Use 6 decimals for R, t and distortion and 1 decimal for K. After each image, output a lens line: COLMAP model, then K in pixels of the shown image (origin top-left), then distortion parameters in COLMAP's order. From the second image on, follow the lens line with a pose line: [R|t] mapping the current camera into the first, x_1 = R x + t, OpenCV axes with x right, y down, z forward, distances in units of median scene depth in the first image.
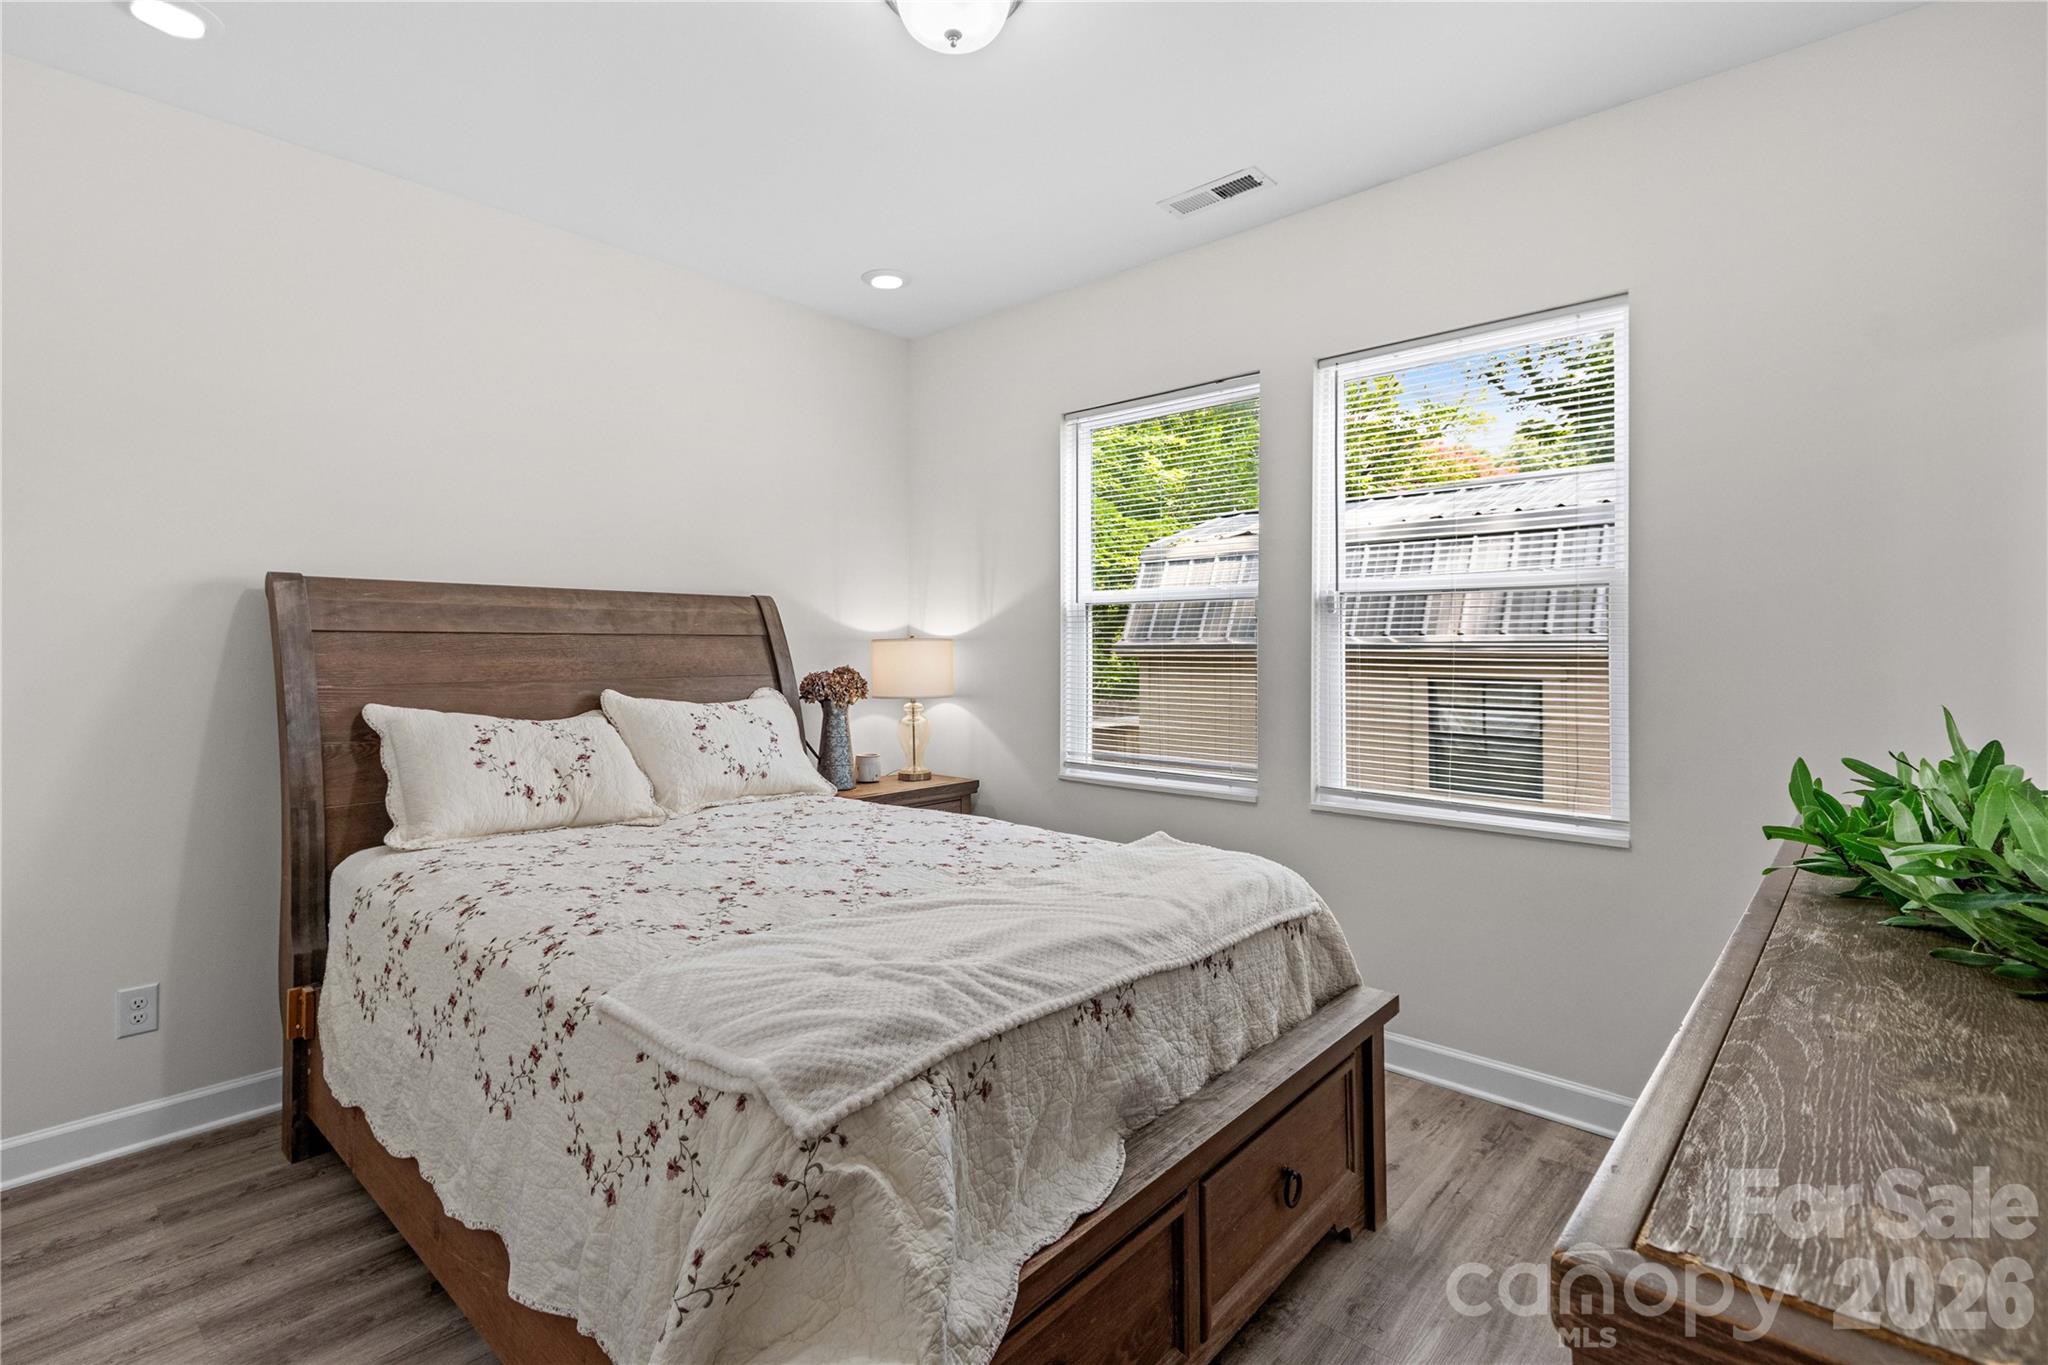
lens RADIAL K [[953.5, 0, 983.0], [0, 953.5, 641.3], [0, 0, 1]] dist [0.008610, -0.002771]
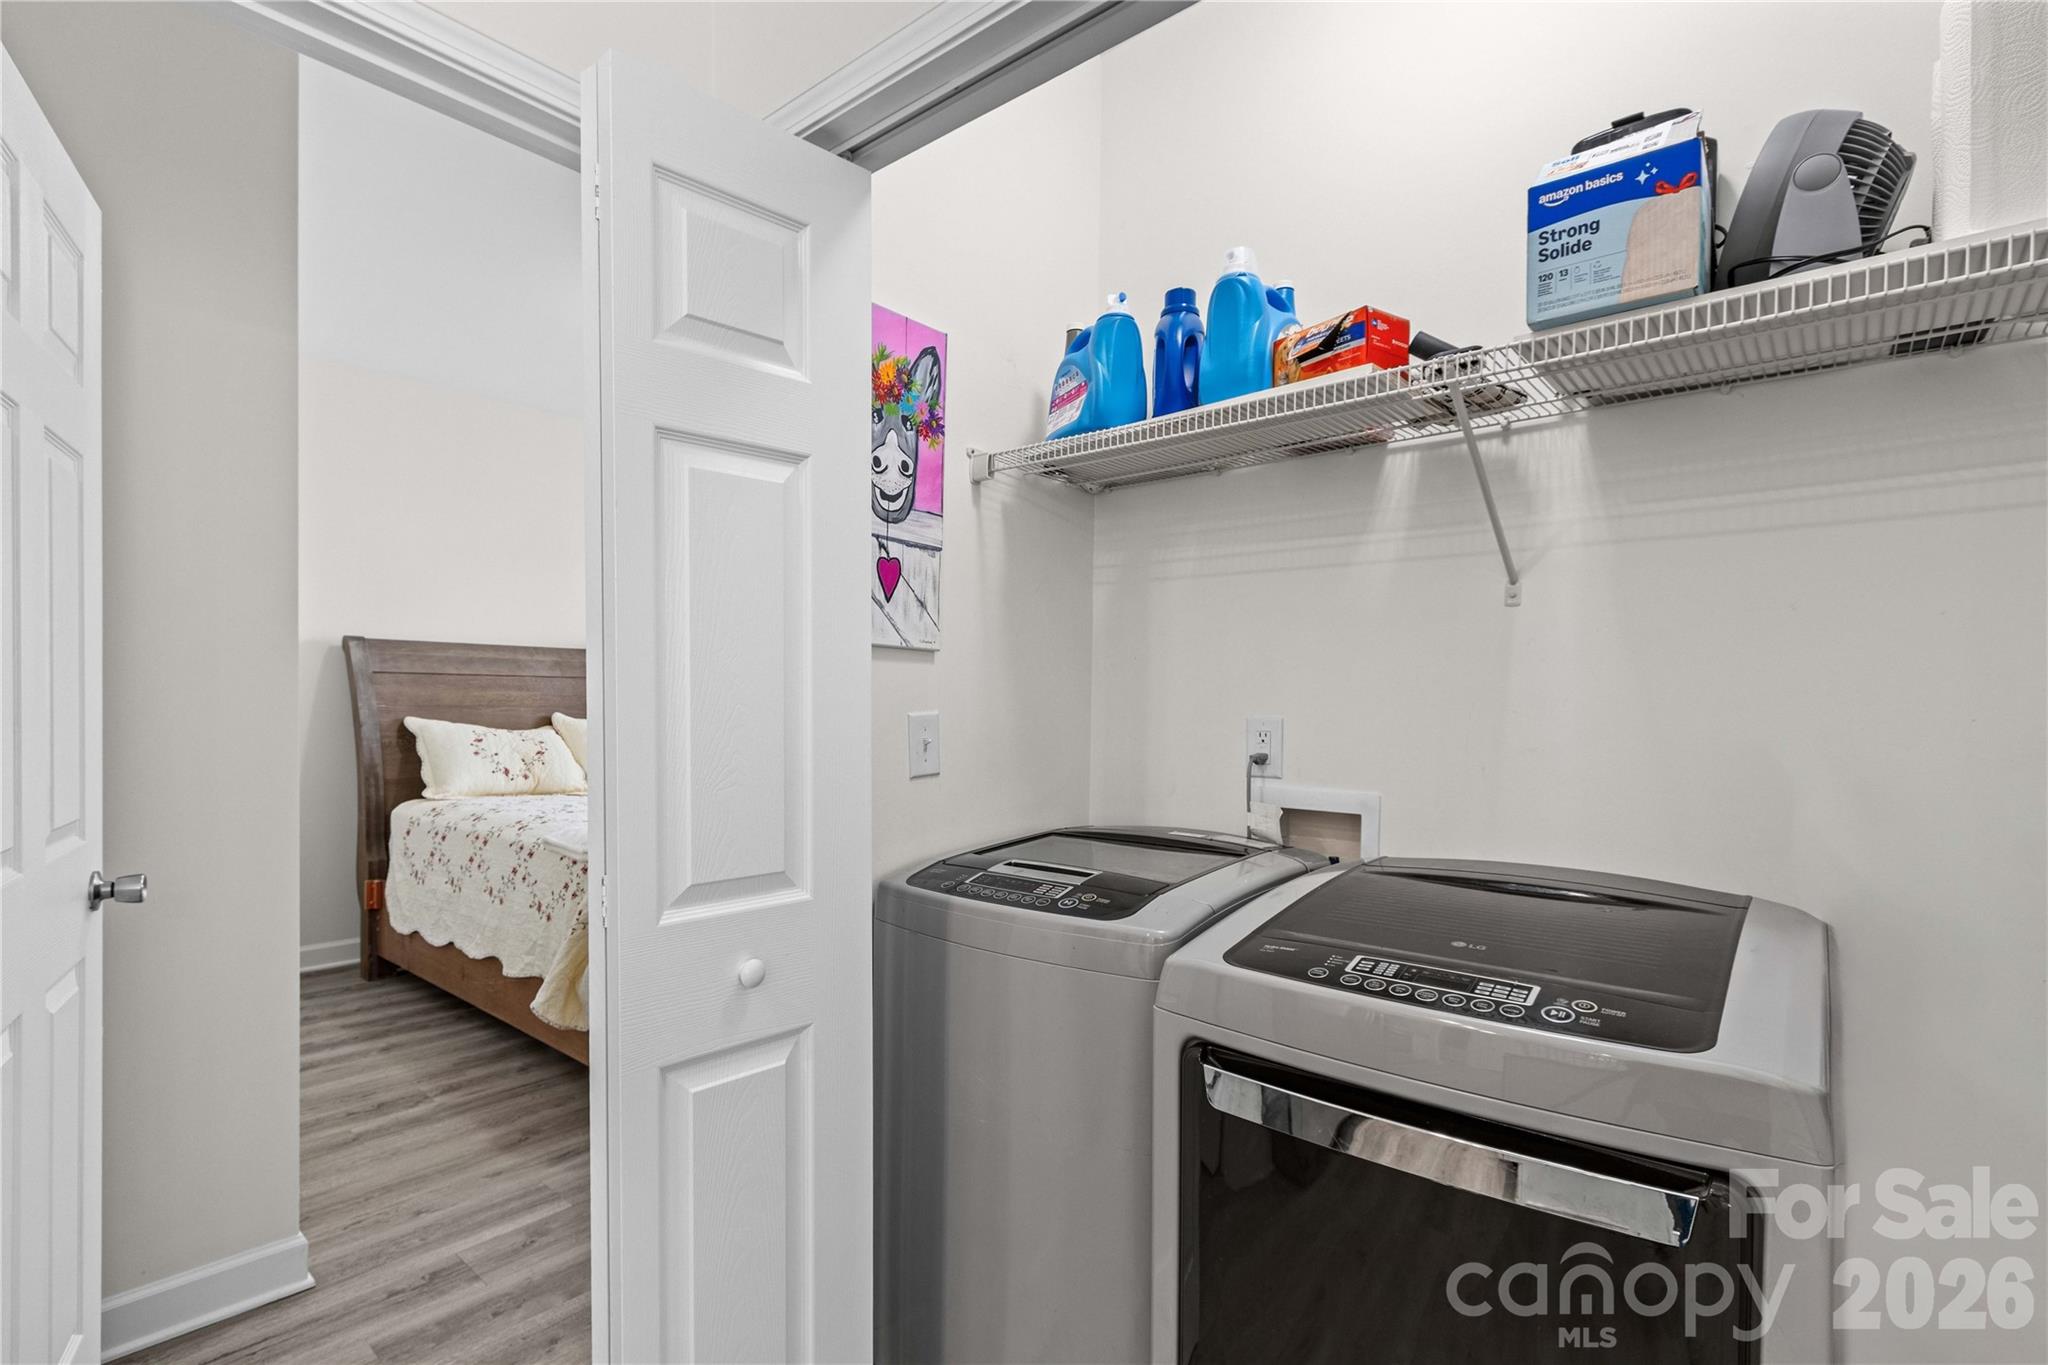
lens RADIAL K [[953.5, 0, 980.1], [0, 953.5, 721.6], [0, 0, 1]] dist [0.008610, -0.002771]
pose [[0.999512, 0.011793, 0.028918, 0.297859], [-0.012681, 0.999447, 0.030735, 0.010701], [-0.028539, -0.031087, 0.999109, -0.678606]]
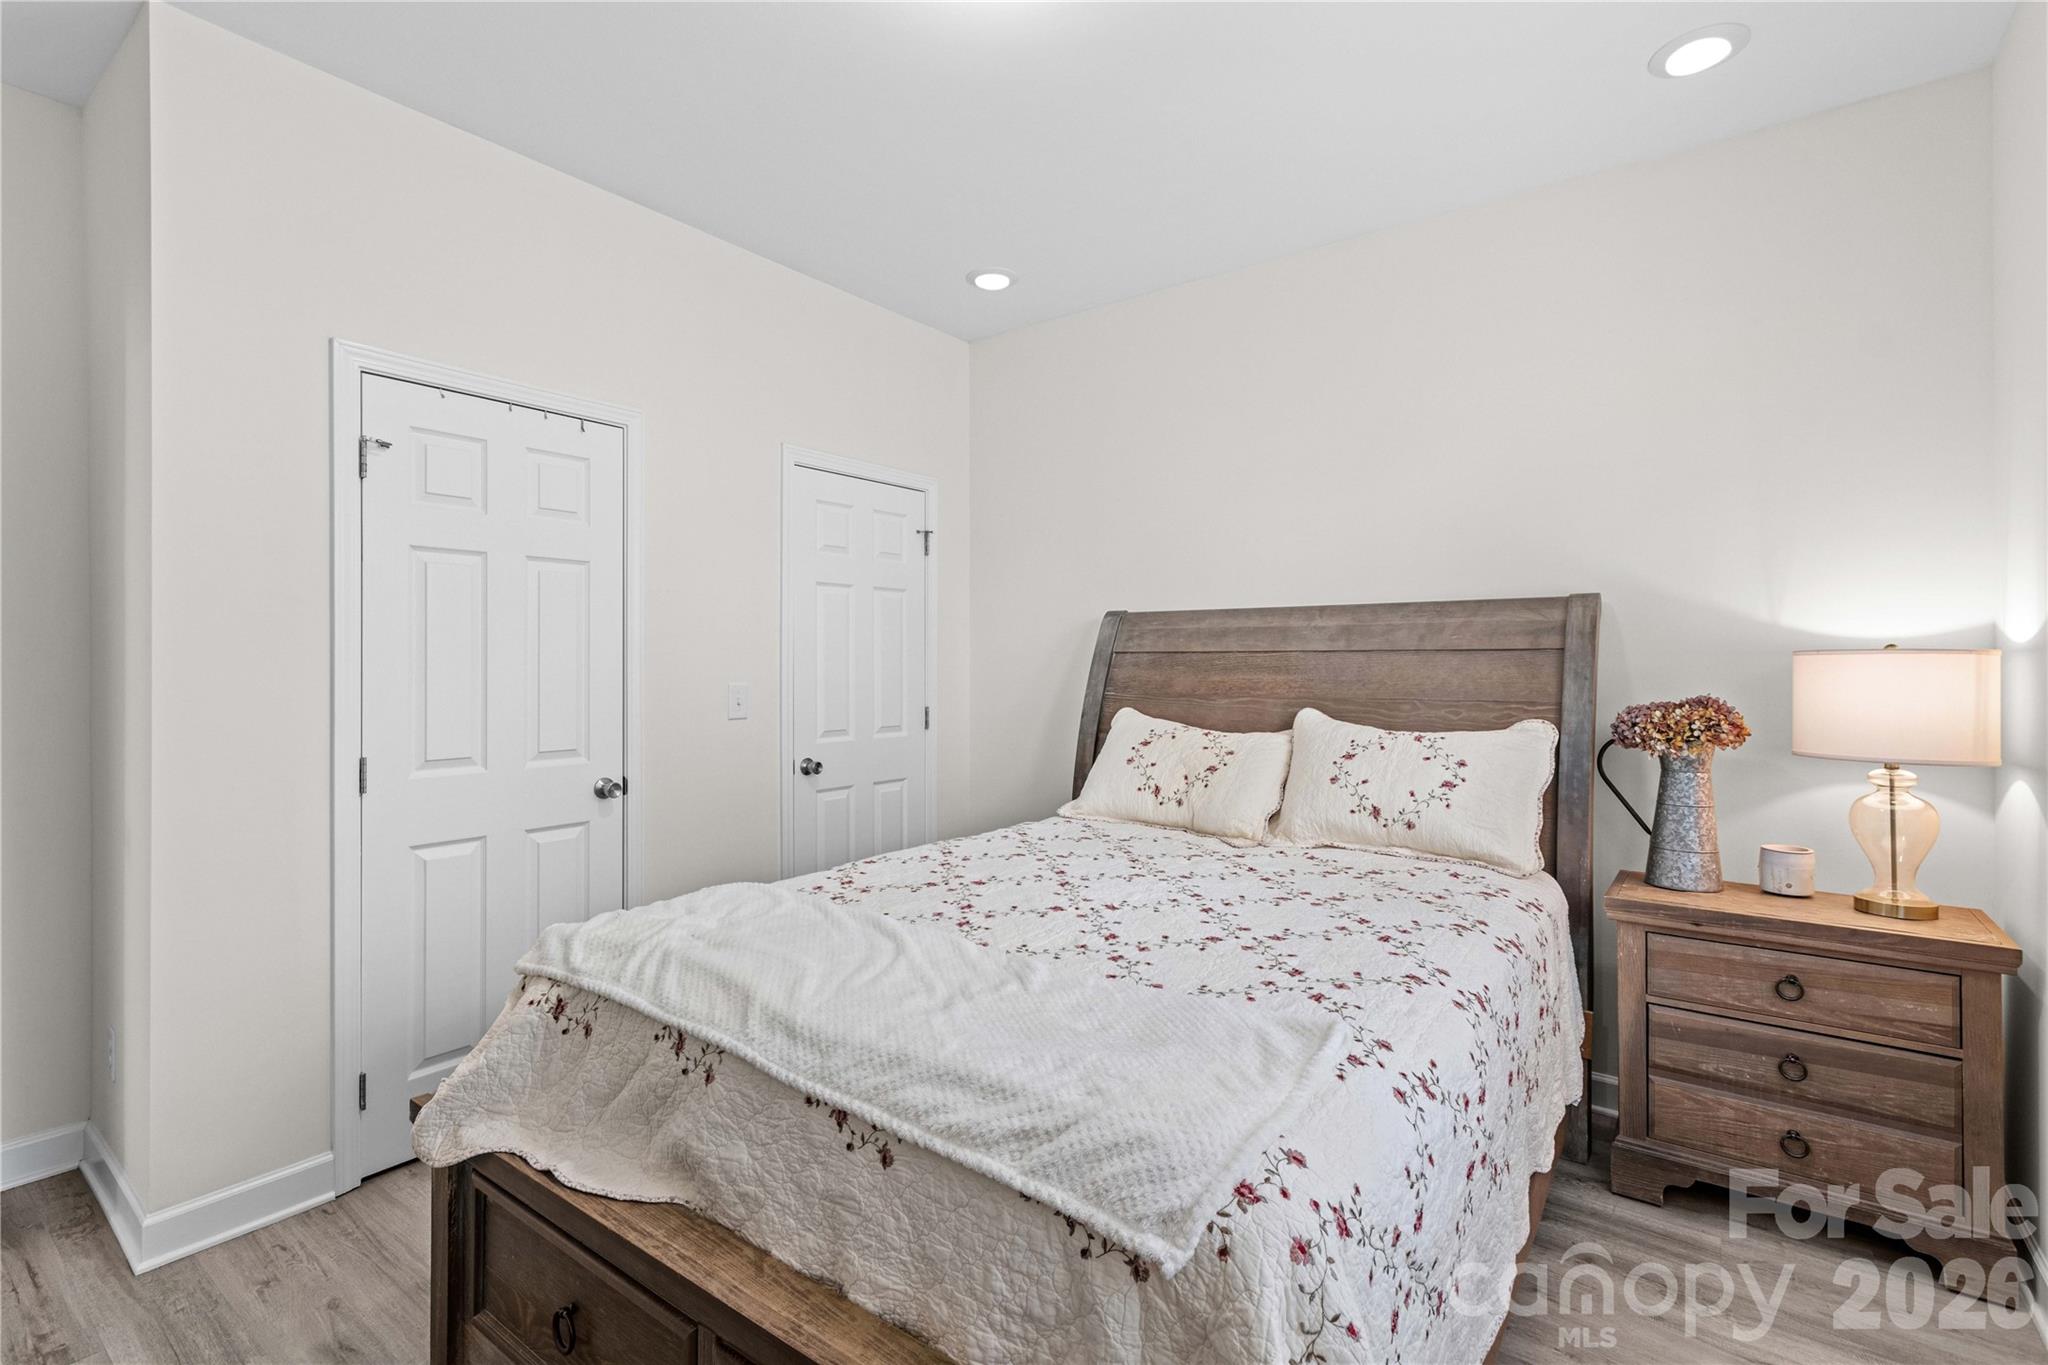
lens RADIAL K [[953.5, 0, 1029.5], [0, 953.5, 676.9], [0, 0, 1]] dist [0.008610, -0.002771]
pose [[0.101911, 0.011996, -0.994721, 0.651702], [0.004210, 0.999913, 0.012490, 0.006582], [0.994785, -0.005461, 0.101851, 0.745865]]
